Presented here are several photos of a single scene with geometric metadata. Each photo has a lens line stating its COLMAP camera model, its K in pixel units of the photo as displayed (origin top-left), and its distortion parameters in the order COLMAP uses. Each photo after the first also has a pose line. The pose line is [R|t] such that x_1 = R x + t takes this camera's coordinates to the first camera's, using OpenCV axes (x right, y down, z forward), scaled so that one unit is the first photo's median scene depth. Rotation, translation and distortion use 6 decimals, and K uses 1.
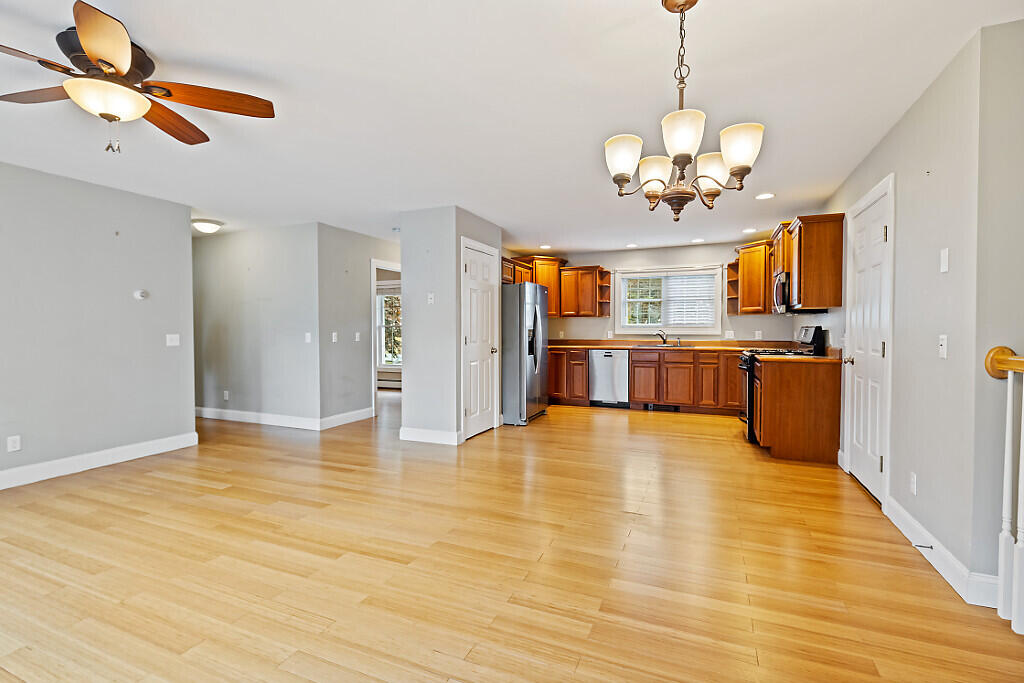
lens RADIAL K [[465.5, 0, 509.5], [0, 465.5, 345.5], [0, 0, 1]] dist [0.001780, -0.000322]
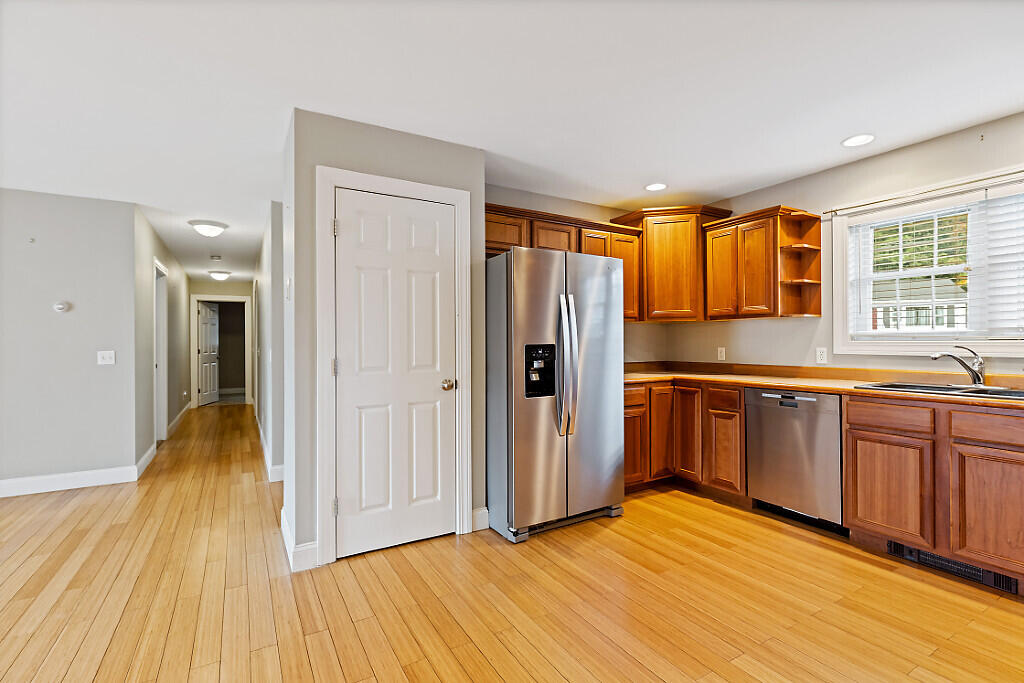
lens RADIAL K [[466.8, 0, 501.6], [0, 466.8, 339.6], [0, 0, 1]] dist [0.002587, 0.000246]
pose [[0.800387, -0.003638, -0.599473, 0.270232], [-0.020096, 0.999257, -0.032895, -0.019331], [0.599147, 0.038376, 0.799719, 0.508198]]
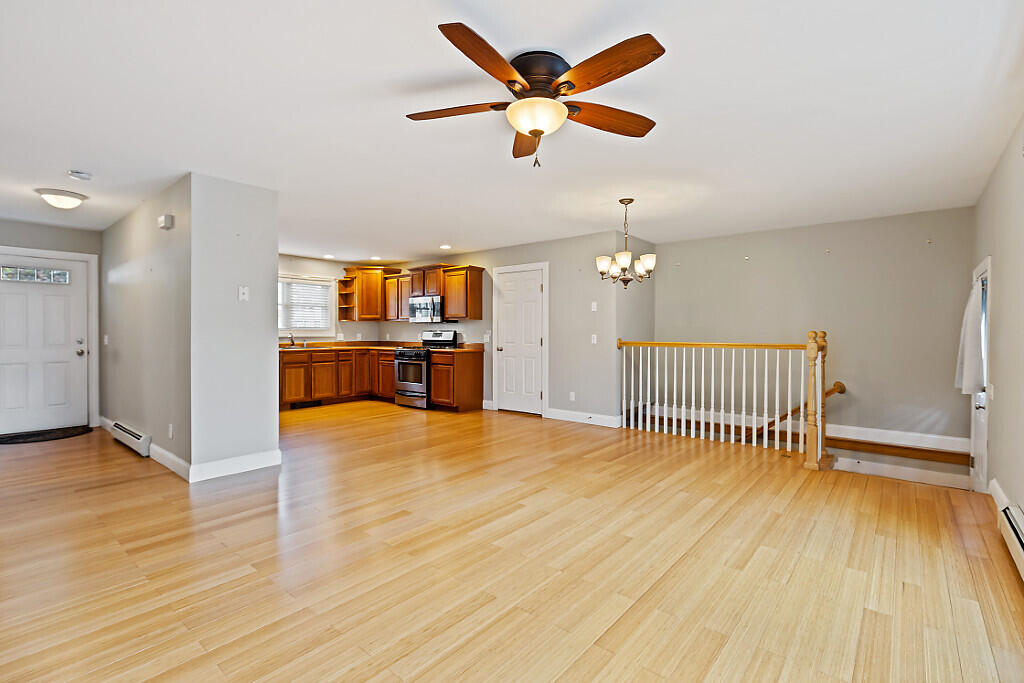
lens RADIAL K [[466.8, 0, 501.6], [0, 466.8, 339.6], [0, 0, 1]] dist [0.002587, 0.000246]
pose [[0.301939, -0.012034, 0.953251, -0.583322], [0.031306, 0.999506, 0.002701, -0.006245], [-0.952813, 0.029027, 0.302166, 0.231255]]
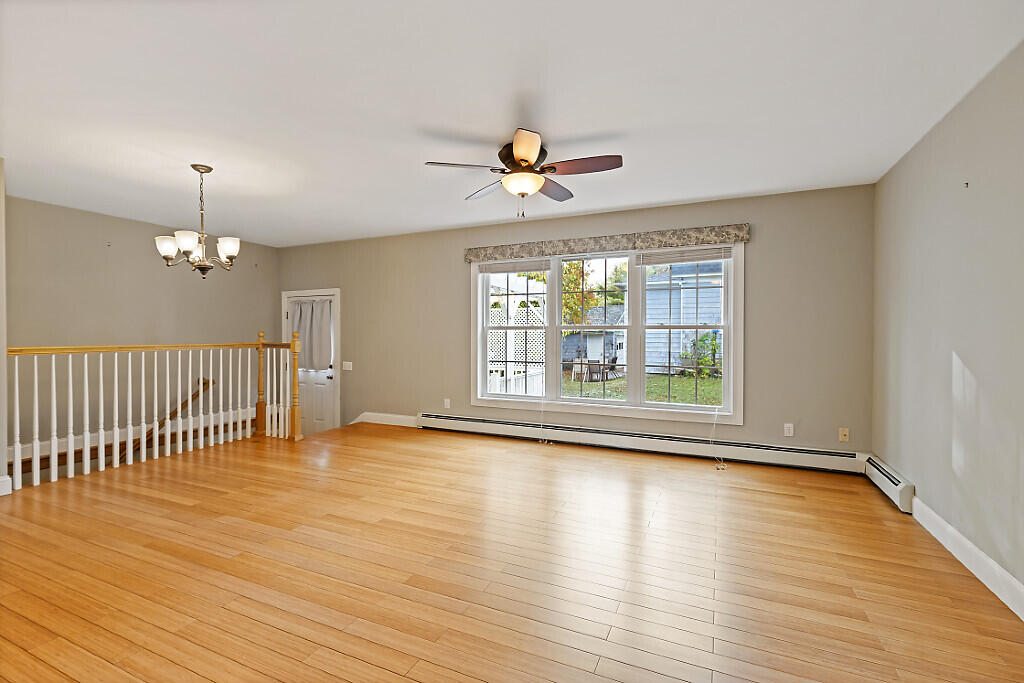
lens RADIAL K [[466.8, 0, 501.6], [0, 466.8, 339.6], [0, 0, 1]] dist [0.002587, 0.000246]
pose [[-0.999369, 0.004411, 0.035258, -0.257164], [0.005966, 0.999008, 0.044122, -0.022486], [-0.035028, 0.044305, -0.998404, 0.775460]]
